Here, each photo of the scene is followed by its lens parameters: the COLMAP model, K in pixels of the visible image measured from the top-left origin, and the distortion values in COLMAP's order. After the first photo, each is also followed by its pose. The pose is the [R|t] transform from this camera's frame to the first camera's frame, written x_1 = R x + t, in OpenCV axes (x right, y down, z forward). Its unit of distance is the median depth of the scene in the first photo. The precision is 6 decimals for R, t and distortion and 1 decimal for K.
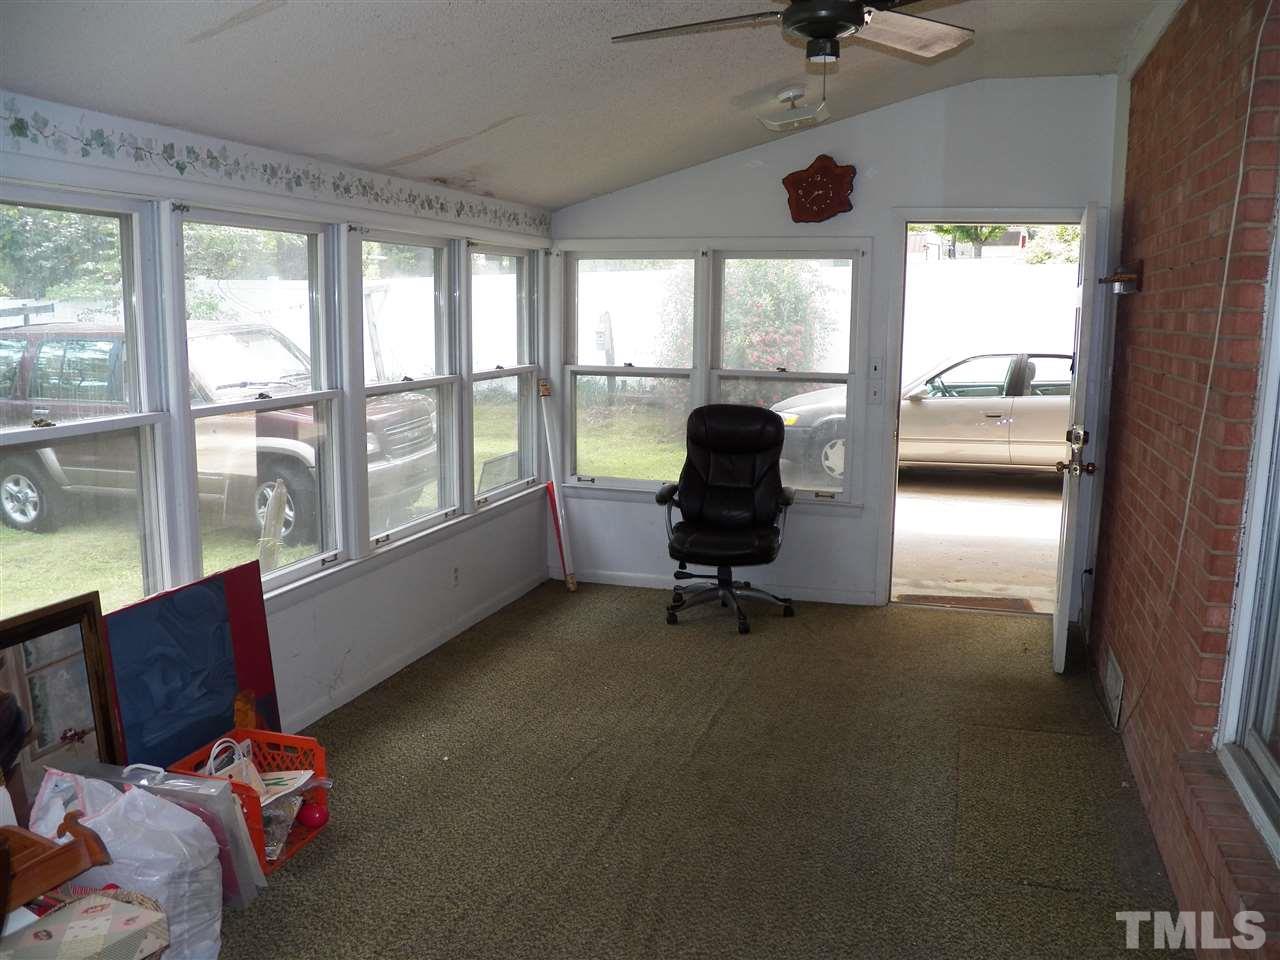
lens RADIAL K [[1050.3, 0, 633.5], [0, 1050.3, 475.2], [0, 0, 1]] dist [-0.136492, 0.097194]
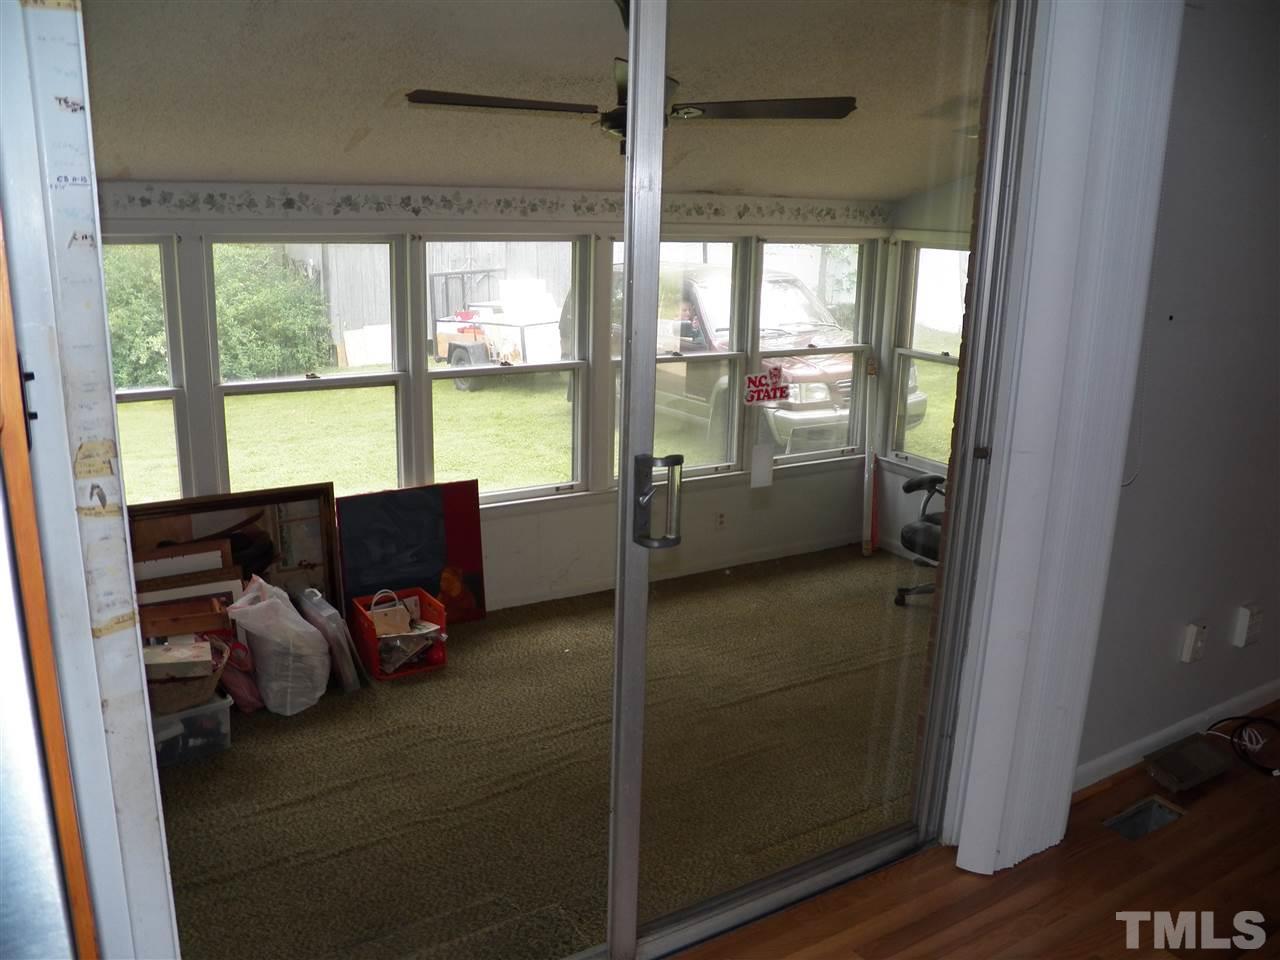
lens RADIAL K [[1050.3, 0, 636.1], [0, 1050.3, 483.5], [0, 0, 1]] dist [-0.136492, 0.097194]
pose [[0.753192, 0.172985, -0.634648, 0.792905], [-0.117314, 0.984660, 0.129161, -0.137888], [0.647255, -0.022830, 0.761931, 0.043517]]
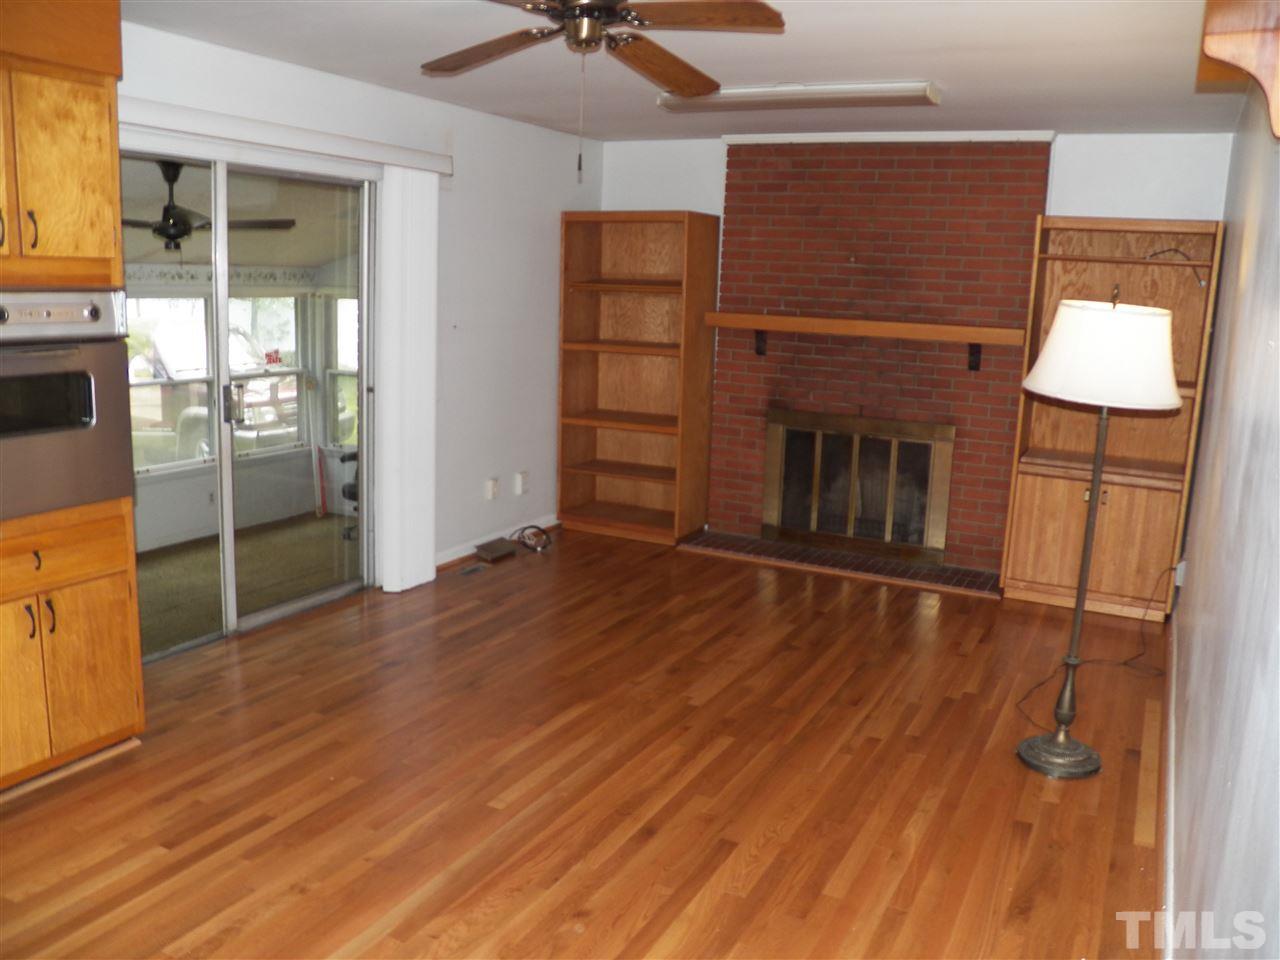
lens RADIAL K [[1050.3, 0, 647.2], [0, 1050.3, 479.1], [0, 0, 1]] dist [-0.136492, 0.097194]
pose [[0.984597, 0.057940, -0.164961, 1.196198], [-0.053831, 0.998121, 0.029272, -0.028225], [0.166347, -0.019941, 0.985866, -0.742429]]
